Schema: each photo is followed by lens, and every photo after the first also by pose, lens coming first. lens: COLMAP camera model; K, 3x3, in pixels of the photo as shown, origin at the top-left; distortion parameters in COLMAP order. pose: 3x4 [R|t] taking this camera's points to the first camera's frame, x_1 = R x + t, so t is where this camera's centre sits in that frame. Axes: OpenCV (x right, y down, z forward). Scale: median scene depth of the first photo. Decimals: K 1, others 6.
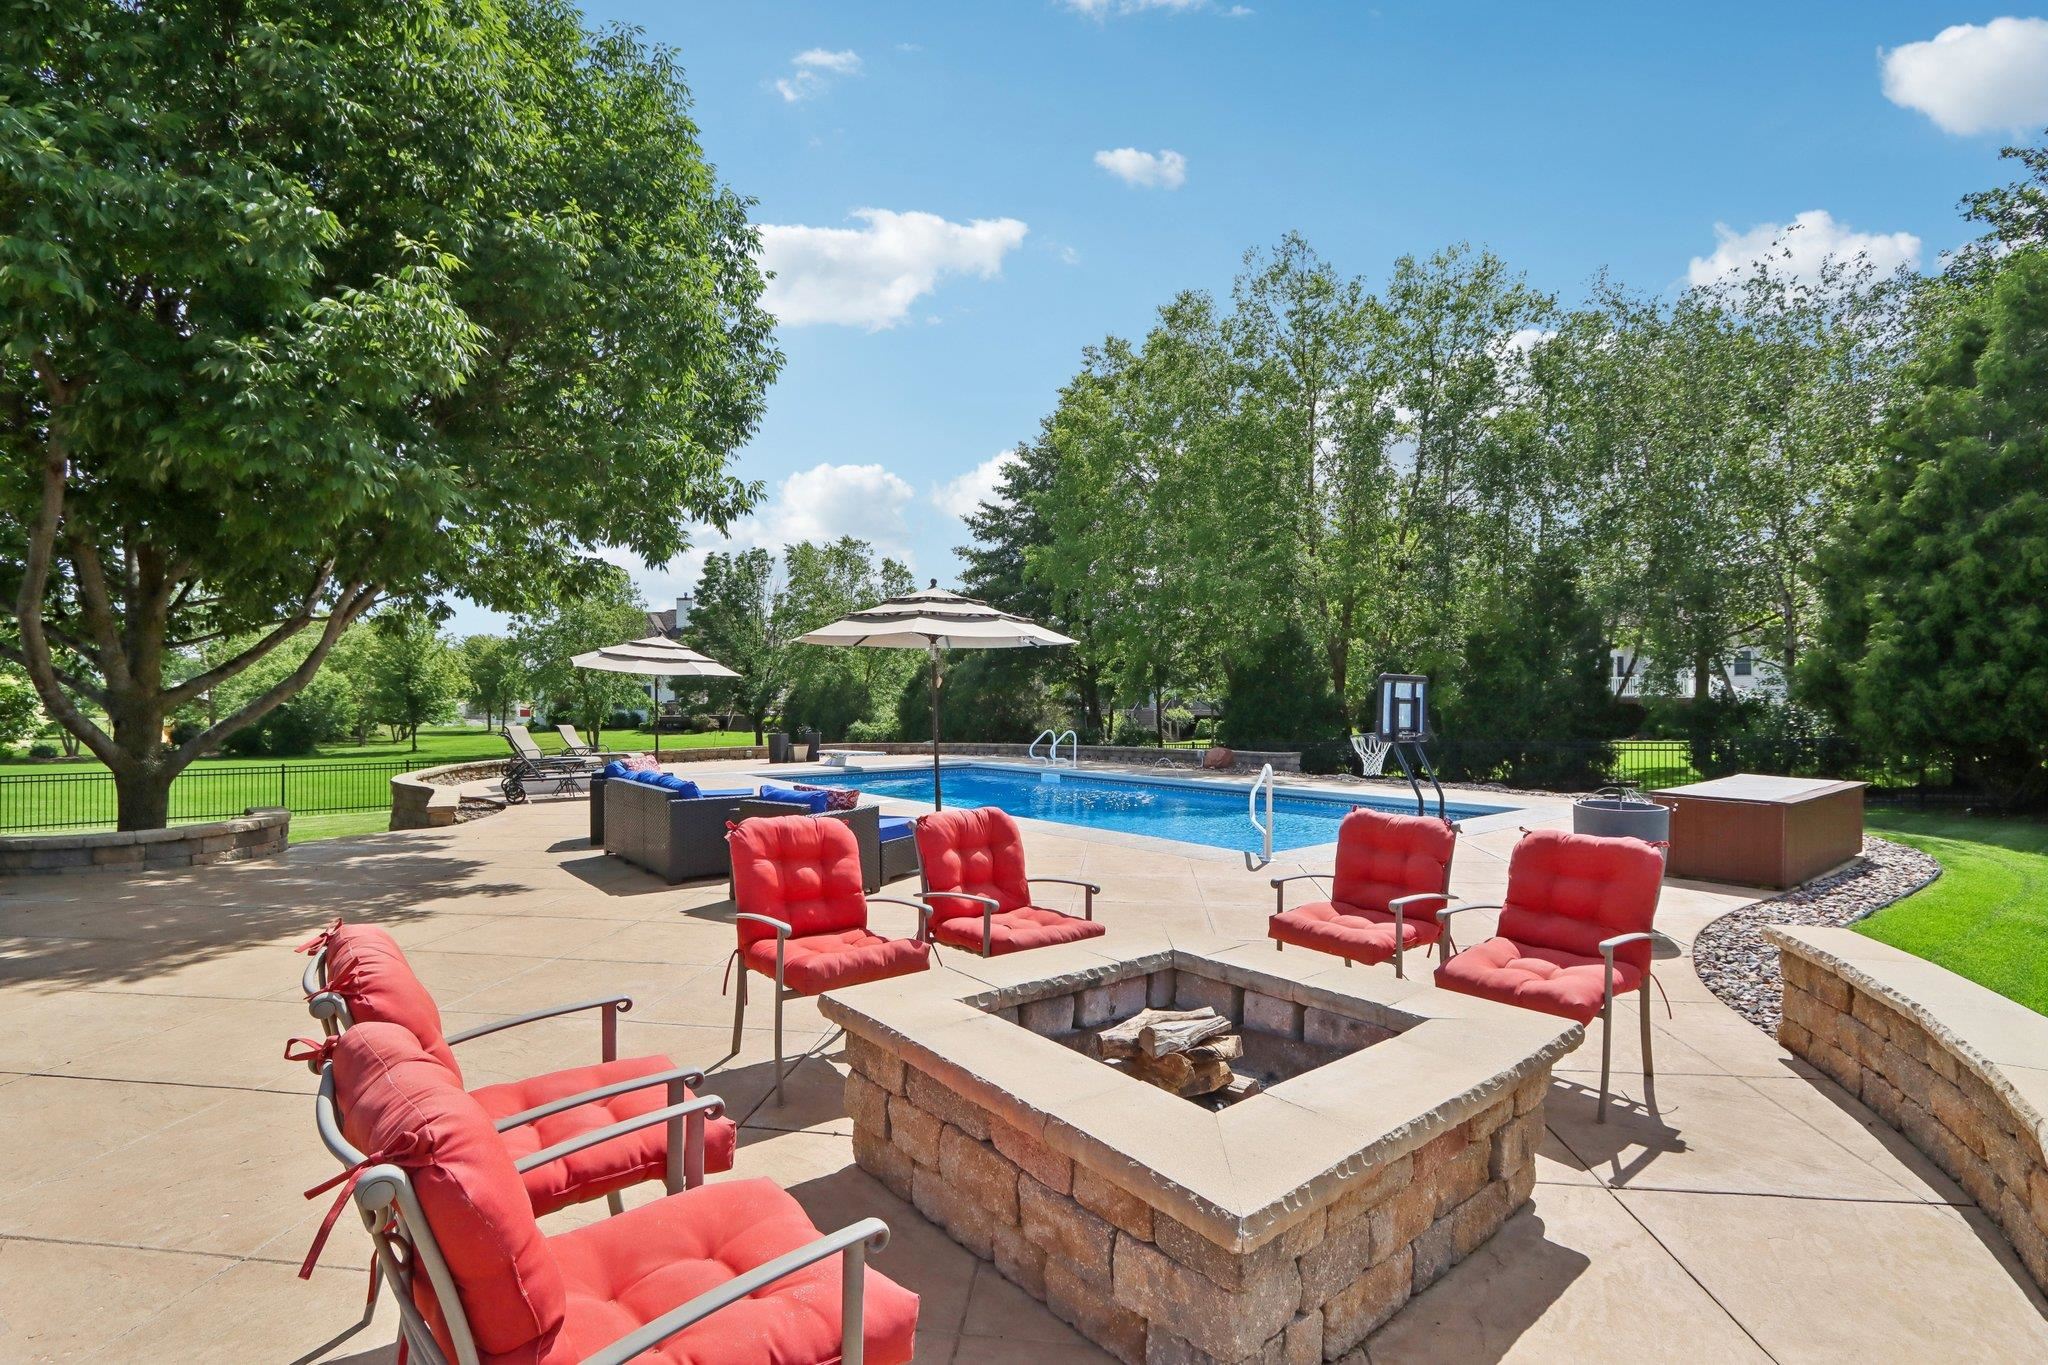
lens RADIAL K [[961.1, 0, 1023.0], [0, 961.1, 674.1], [0, 0, 1]] dist [-0.015159, 0.001285]
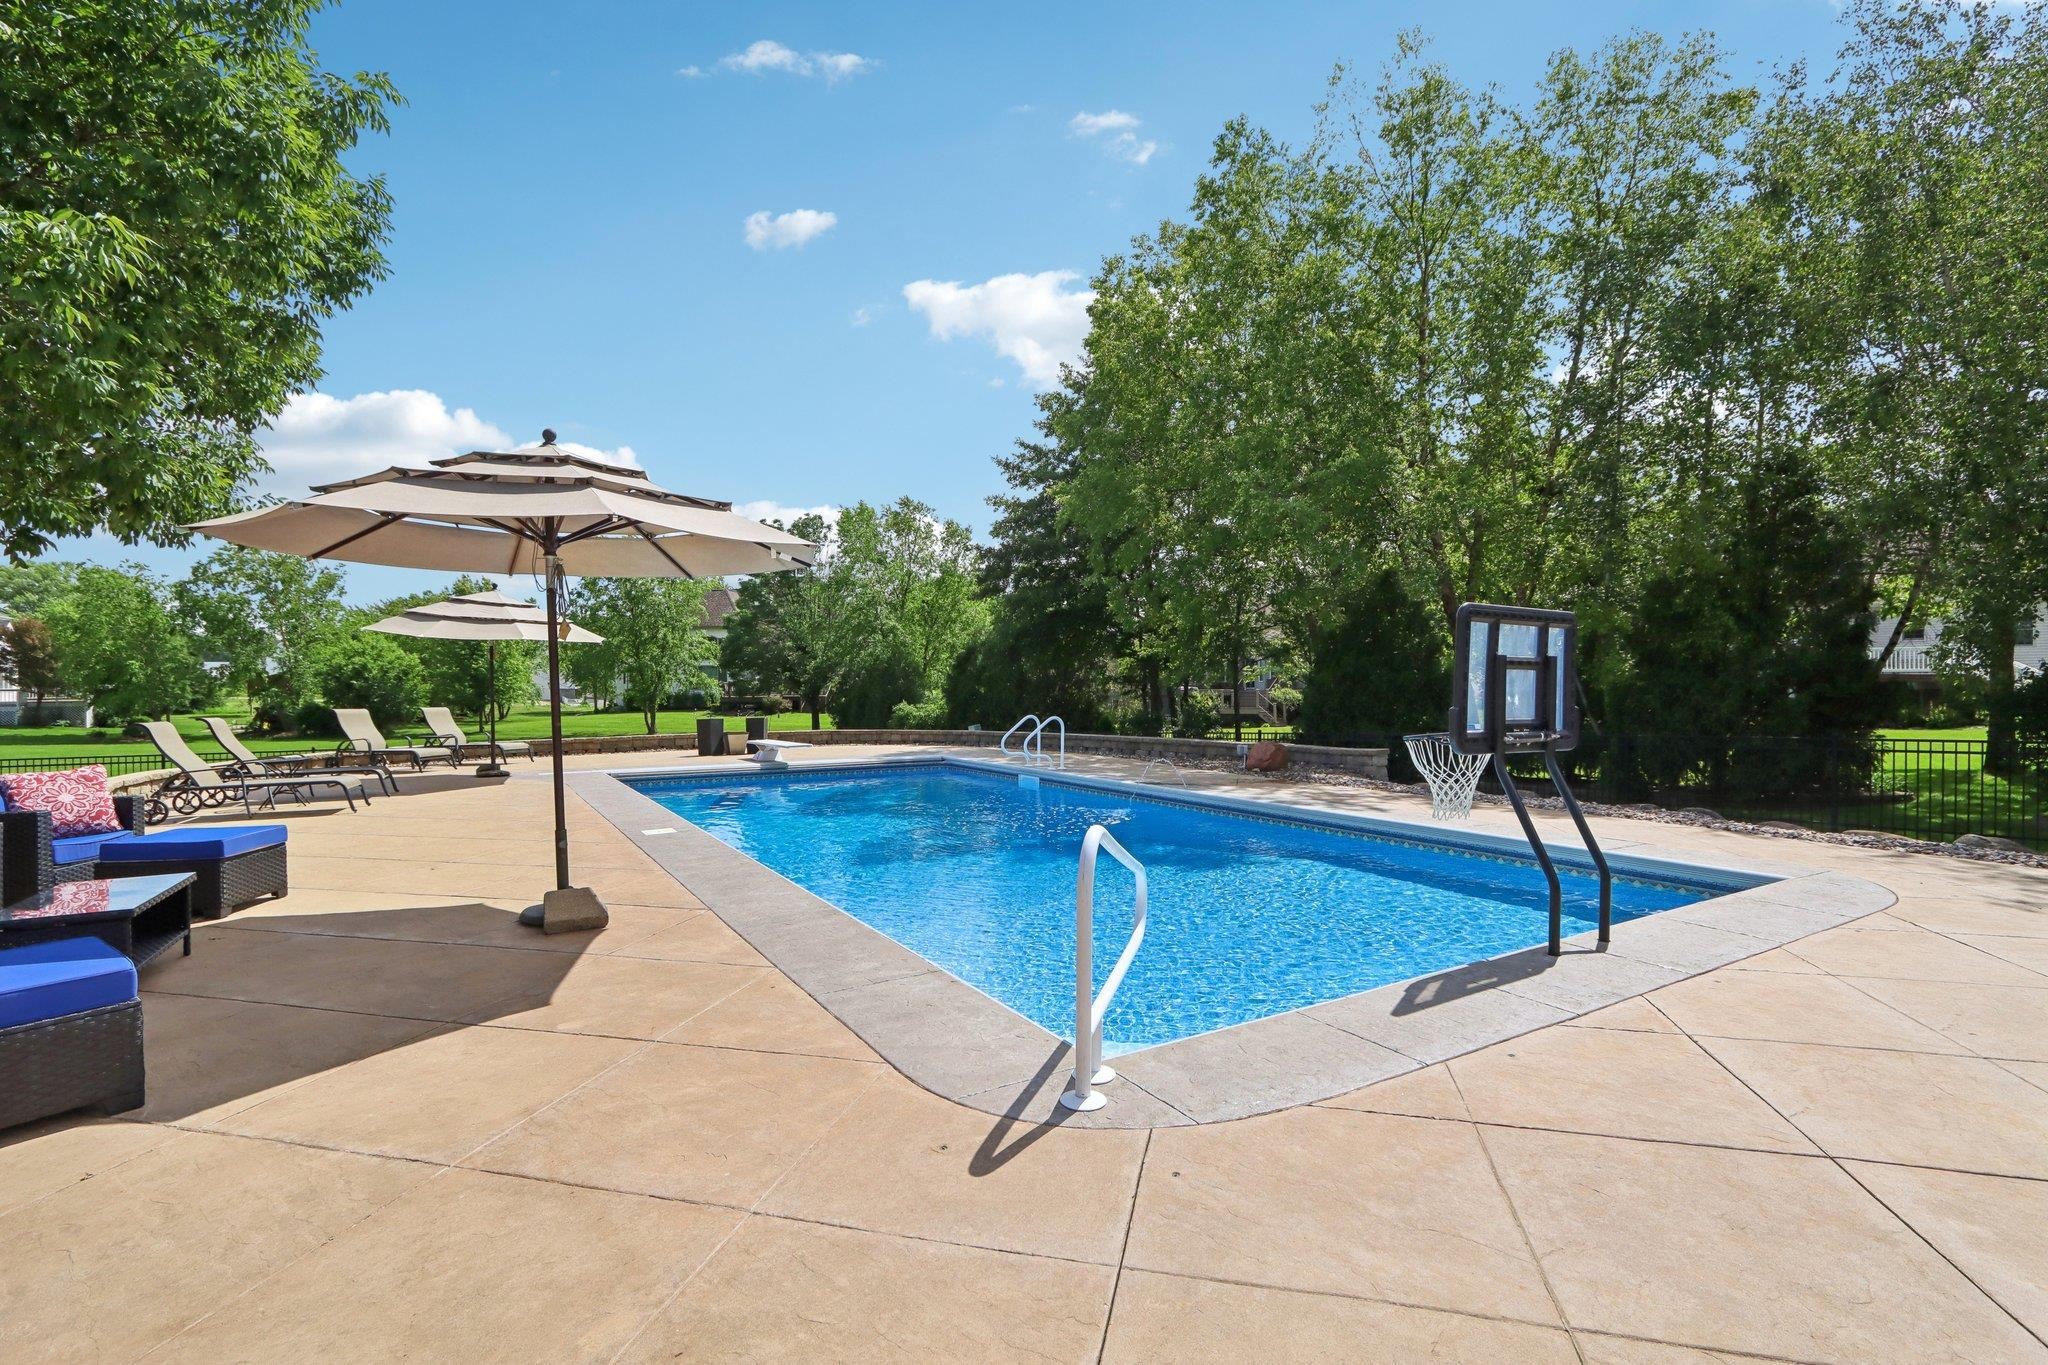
lens RADIAL K [[961.1, 0, 1023.8], [0, 961.1, 682.1], [0, 0, 1]] dist [-0.015159, 0.001285]
pose [[0.990986, -0.001033, -0.133959, 0.094209], [0.004832, 0.999595, 0.028040, 0.009635], [0.133876, -0.028434, 0.990590, 0.215973]]
